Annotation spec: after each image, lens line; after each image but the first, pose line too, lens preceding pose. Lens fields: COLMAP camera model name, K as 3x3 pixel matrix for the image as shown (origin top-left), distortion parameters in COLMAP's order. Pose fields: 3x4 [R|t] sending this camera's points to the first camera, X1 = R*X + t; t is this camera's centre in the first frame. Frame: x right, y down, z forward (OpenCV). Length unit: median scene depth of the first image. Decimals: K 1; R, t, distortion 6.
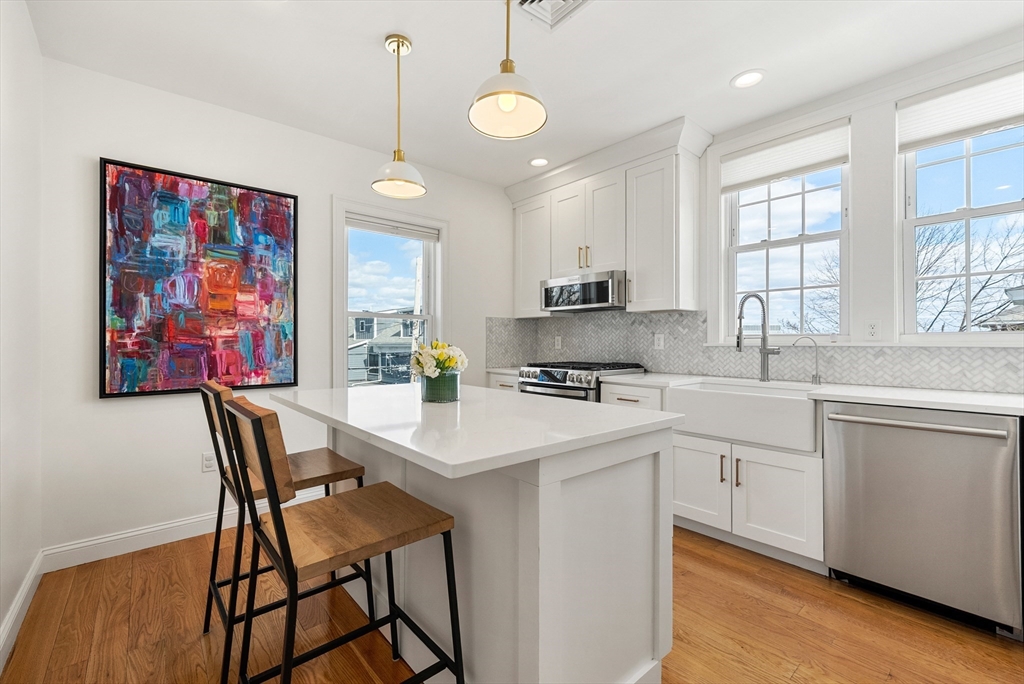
lens RADIAL K [[431.5, 0, 512.0], [0, 431.5, 342.0], [0, 0, 1]] dist [0.001610, 0.000307]
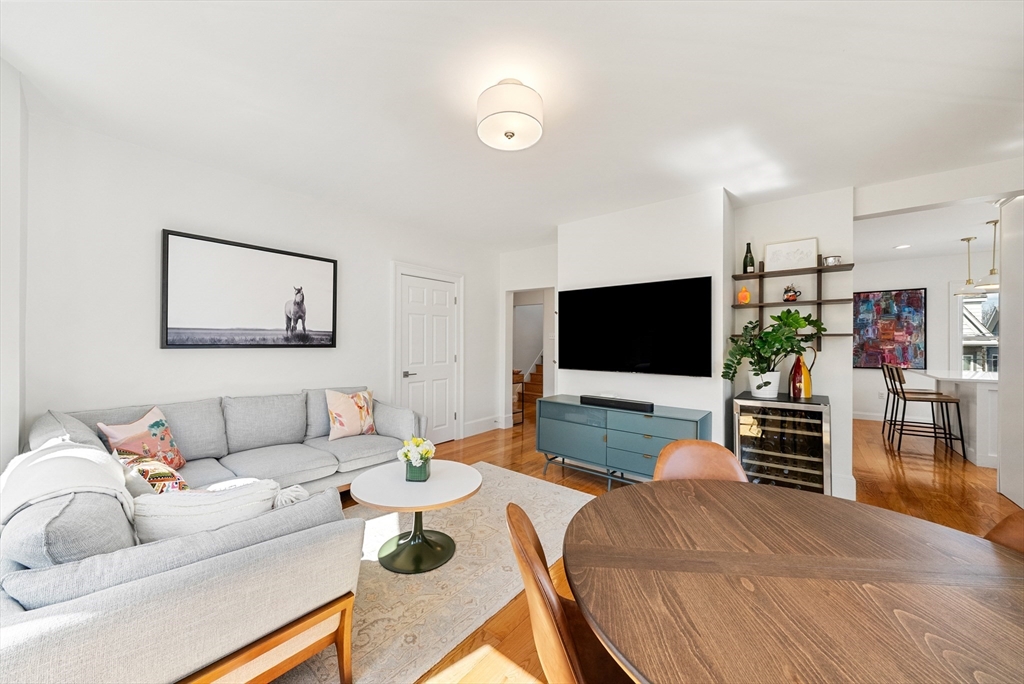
lens RADIAL K [[362.0, 0, 512.0], [0, 362.0, 342.0], [0, 0, 1]] dist [-0.000133, 0.000059]
pose [[0.180484, 0.002888, -0.983574, 1.057665], [0.008045, 0.999958, 0.004412, -0.079403], [0.983545, -0.008709, 0.180453, -1.607516]]
